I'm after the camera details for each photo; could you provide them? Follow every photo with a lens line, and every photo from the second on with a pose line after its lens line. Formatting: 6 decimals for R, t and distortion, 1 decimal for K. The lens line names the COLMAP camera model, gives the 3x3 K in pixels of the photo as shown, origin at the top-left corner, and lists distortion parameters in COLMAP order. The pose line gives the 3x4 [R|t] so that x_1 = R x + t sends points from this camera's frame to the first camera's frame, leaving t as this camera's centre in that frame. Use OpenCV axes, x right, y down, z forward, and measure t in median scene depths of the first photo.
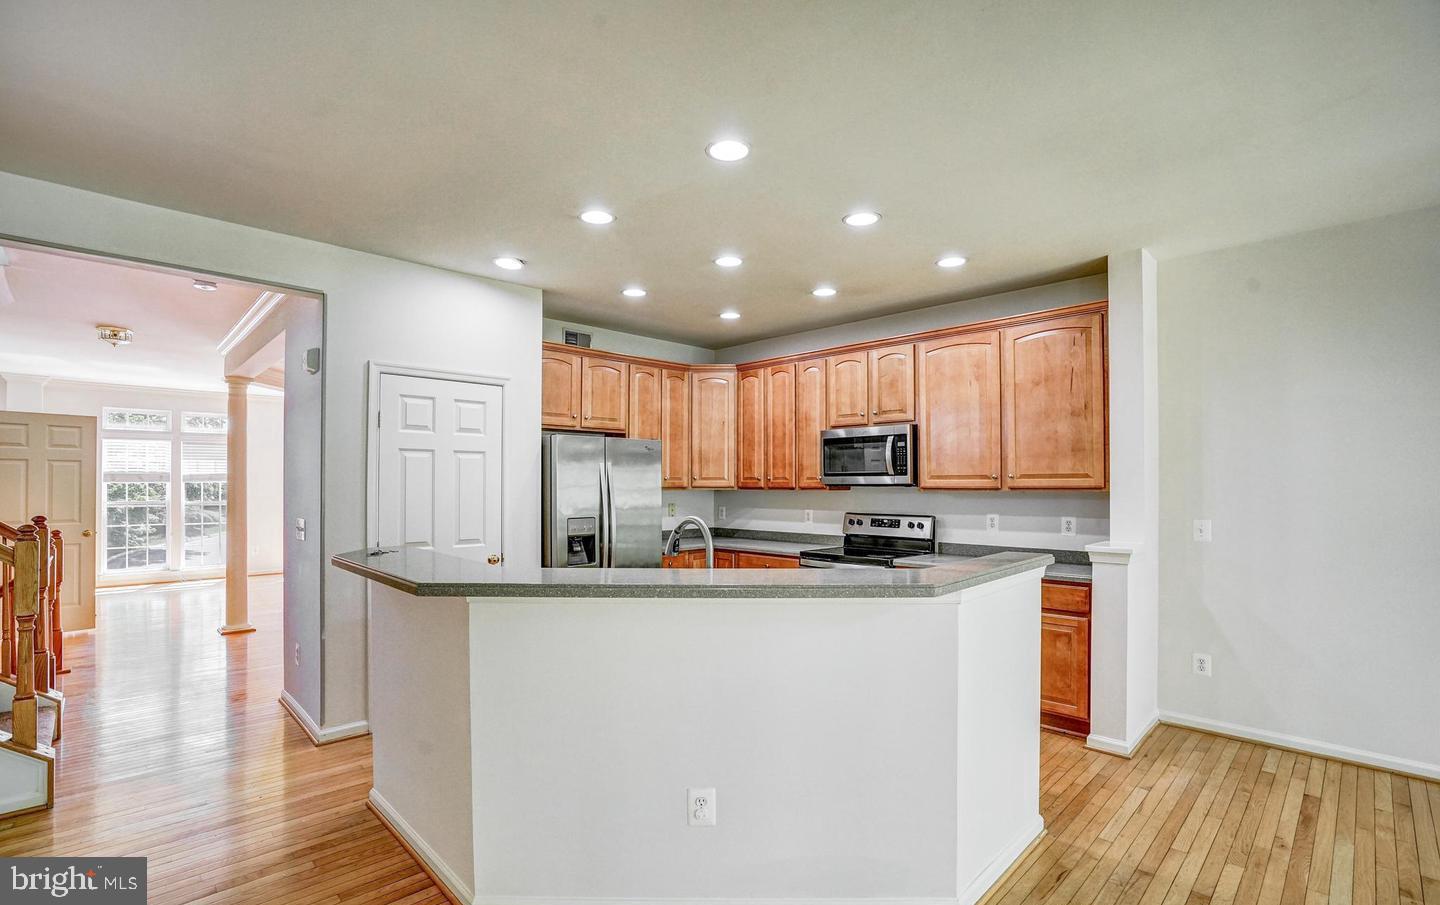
lens RADIAL K [[667.2, 0, 733.5], [0, 667.2, 483.0], [0, 0, 1]] dist [-0.040054, 0.018570]
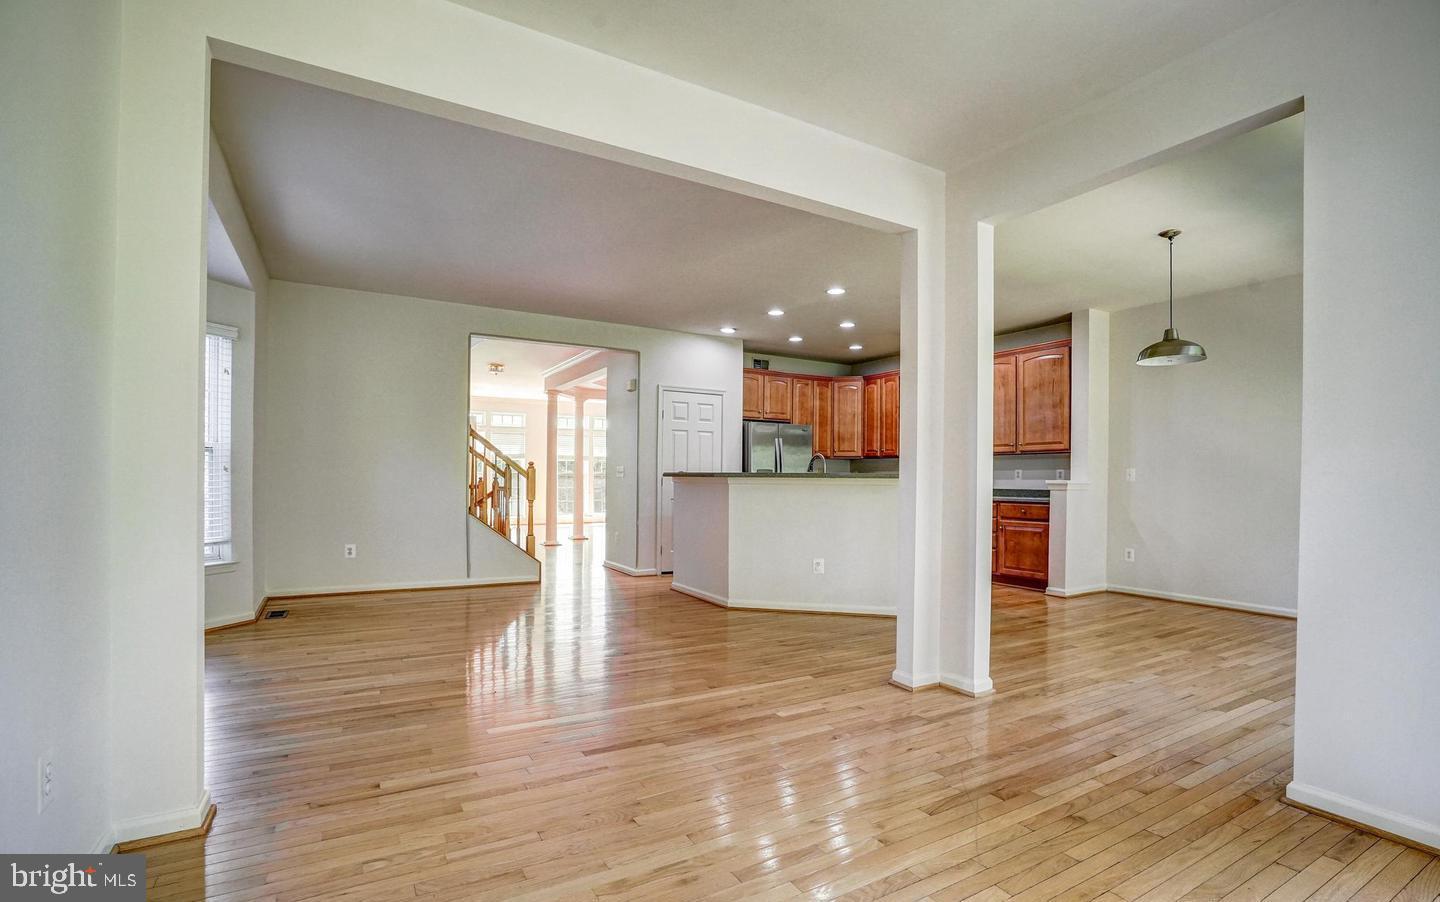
lens RADIAL K [[667.2, 0, 738.2], [0, 667.2, 478.3], [0, 0, 1]] dist [-0.040054, 0.018570]
pose [[0.970958, 0.008810, -0.239090, 0.120537], [-0.008642, 0.999961, 0.001753, 0.071212], [0.239096, 0.000364, 0.970996, -0.703993]]
